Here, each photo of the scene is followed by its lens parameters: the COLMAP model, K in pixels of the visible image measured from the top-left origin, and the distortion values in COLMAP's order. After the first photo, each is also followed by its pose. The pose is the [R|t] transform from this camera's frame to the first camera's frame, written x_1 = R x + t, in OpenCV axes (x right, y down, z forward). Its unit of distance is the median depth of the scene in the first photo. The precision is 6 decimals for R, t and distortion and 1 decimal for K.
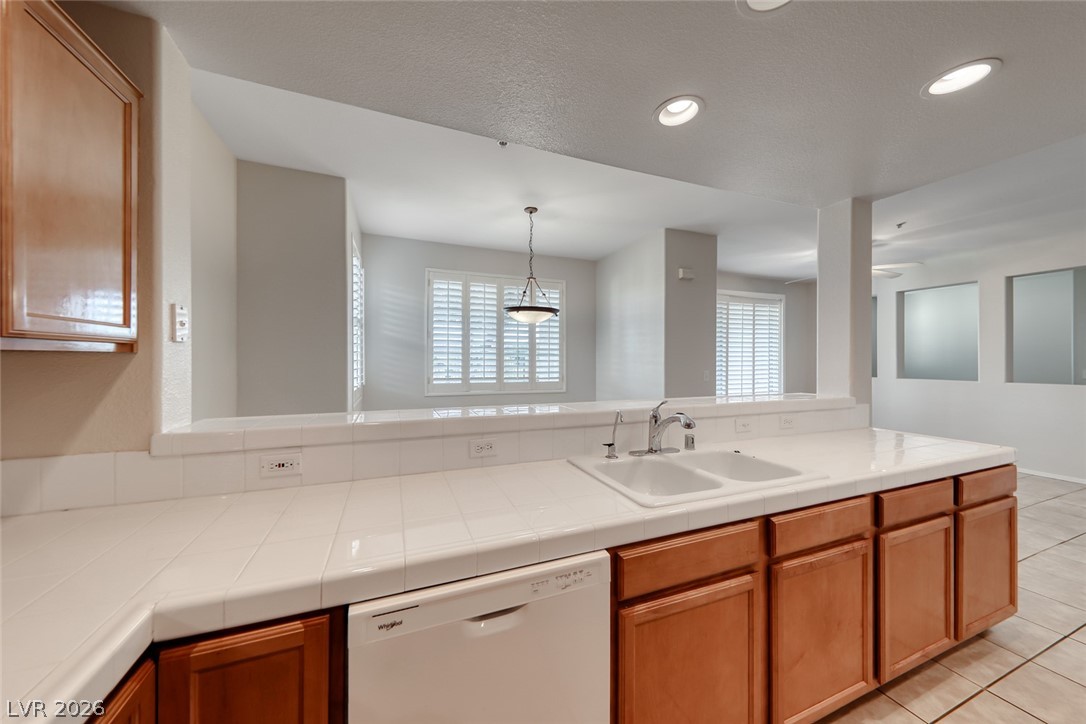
lens RADIAL K [[372.2, 0, 540.5], [0, 372.2, 362.2], [0, 0, 1]] dist [0.010659, -0.003953]
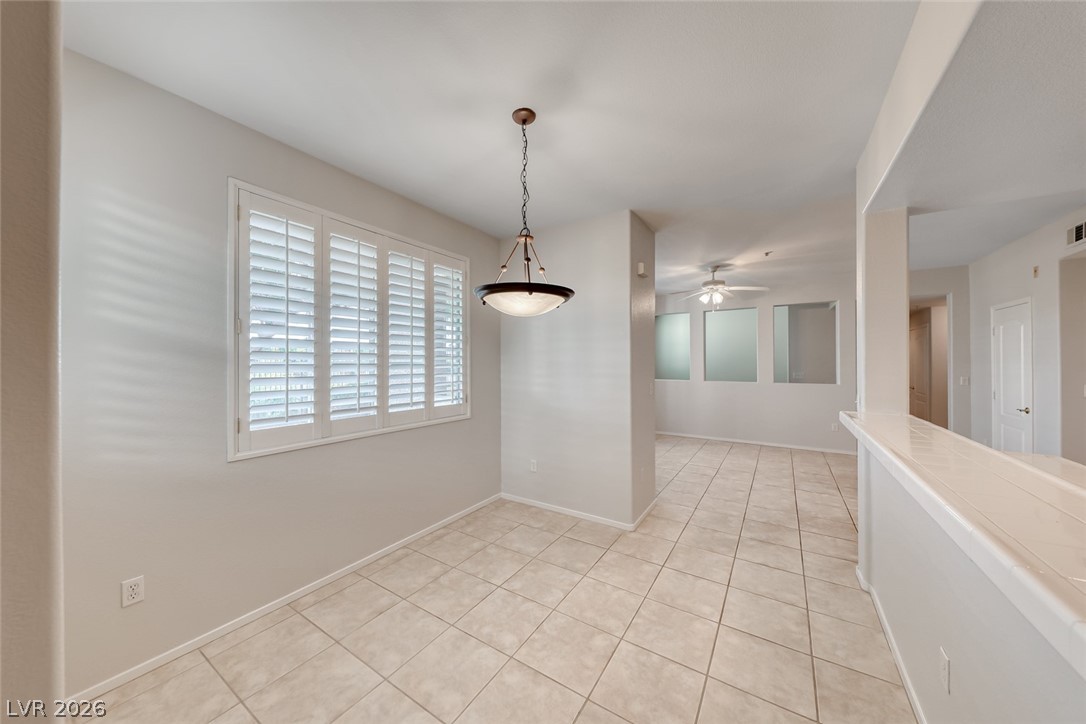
lens RADIAL K [[372.2, 0, 537.4], [0, 372.2, 362.8], [0, 0, 1]] dist [0.010659, -0.003953]
pose [[0.812857, -0.006712, 0.582424, -0.262994], [0.008336, 0.999965, -0.000109, -0.025251], [-0.582404, 0.004944, 0.812885, 0.402254]]
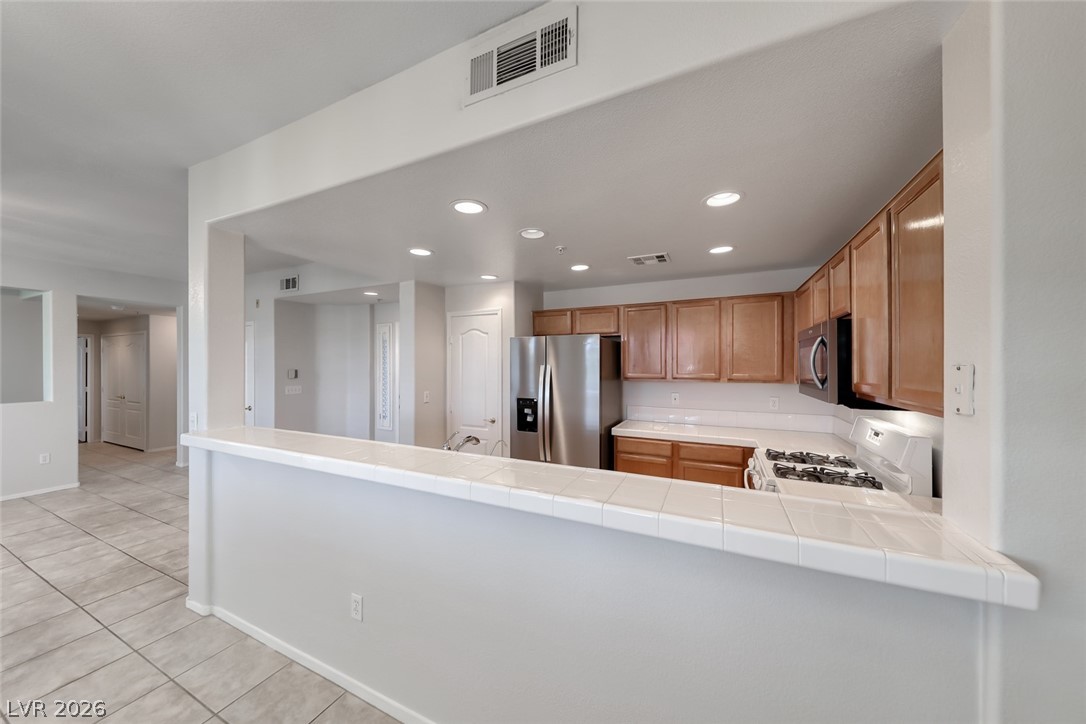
lens RADIAL K [[372.2, 0, 540.2], [0, 372.2, 366.9], [0, 0, 1]] dist [0.010659, -0.003953]
pose [[-0.679431, -0.007487, 0.733701, -0.258311], [0.003200, 0.999908, 0.013167, -0.041926], [-0.733732, 0.011294, -0.679345, 0.574546]]
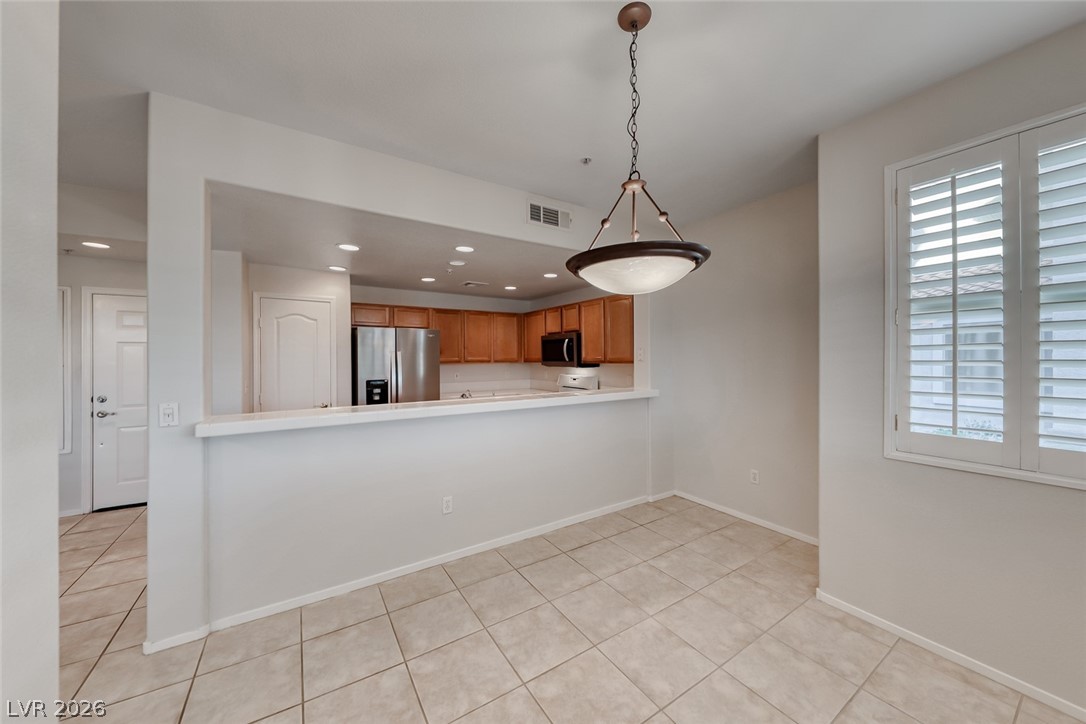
lens RADIAL K [[372.2, 0, 539.1], [0, 372.2, 365.7], [0, 0, 1]] dist [0.010659, -0.003953]
pose [[-0.982283, 0.006129, -0.187304, 0.117904], [0.000535, 0.999553, 0.029900, -0.027108], [0.187403, 0.029270, -0.981847, 1.052058]]
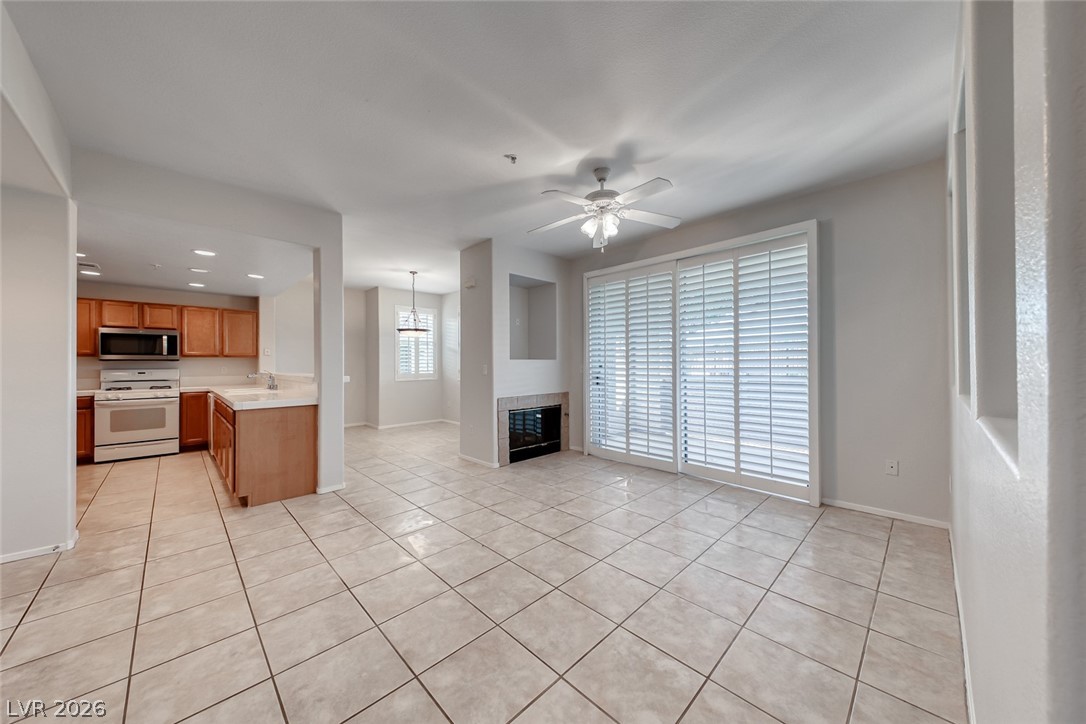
lens RADIAL K [[372.2, 0, 538.4], [0, 372.2, 363.9], [0, 0, 1]] dist [0.010659, -0.003953]
pose [[0.385240, -0.003271, -0.922811, 1.393347], [-0.001480, 0.999990, -0.004162, 0.022371], [0.922815, 0.002969, 0.385231, 0.661923]]
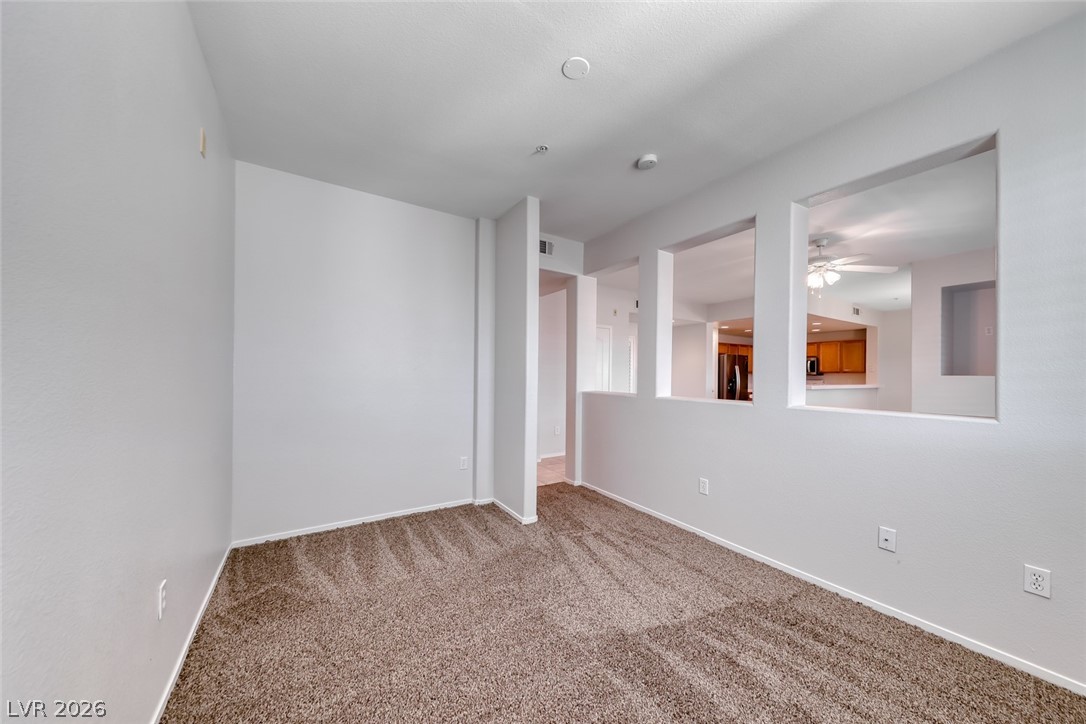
lens RADIAL K [[372.2, 0, 545.4], [0, 372.2, 383.5], [0, 0, 1]] dist [0.010659, -0.003953]
pose [[-0.982677, -0.008103, -0.185152, 1.644063], [-0.013781, 0.999473, 0.029401, 0.013323], [0.184816, 0.031443, -0.982270, 1.777544]]
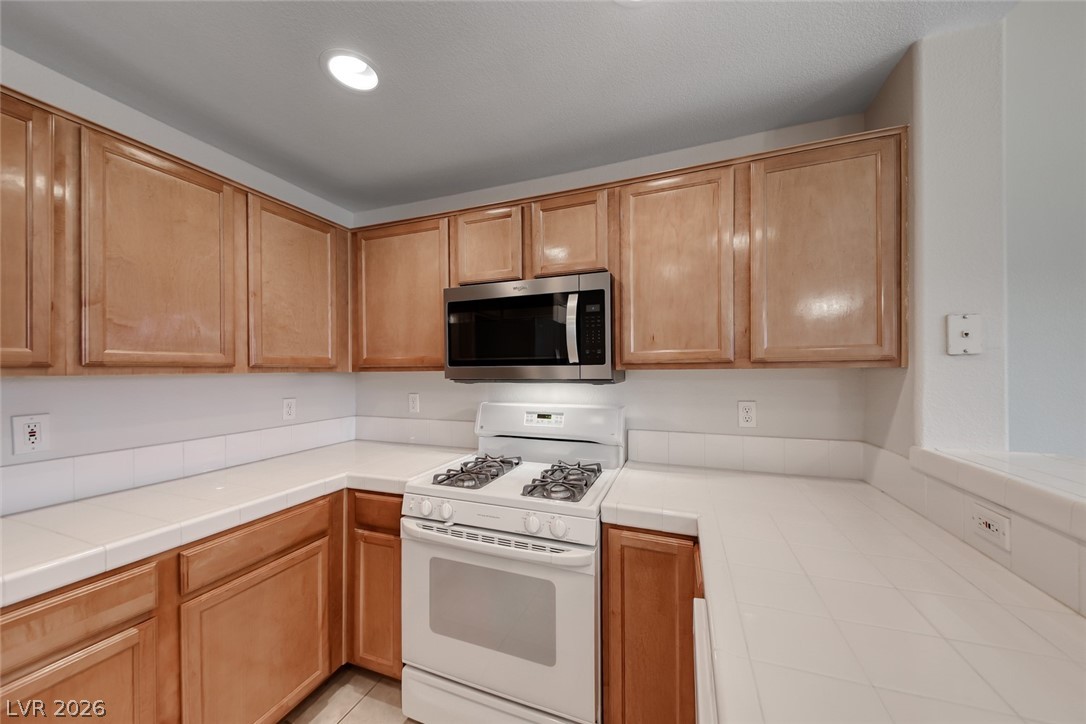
lens RADIAL K [[372.2, 0, 543.0], [0, 372.2, 368.7], [0, 0, 1]] dist [0.010659, -0.003953]
pose [[-0.673514, -0.000507, -0.739174, 0.105258], [-0.000164, 1.000000, -0.000537, -0.003643], [0.739175, -0.000241, -0.673514, 0.230450]]
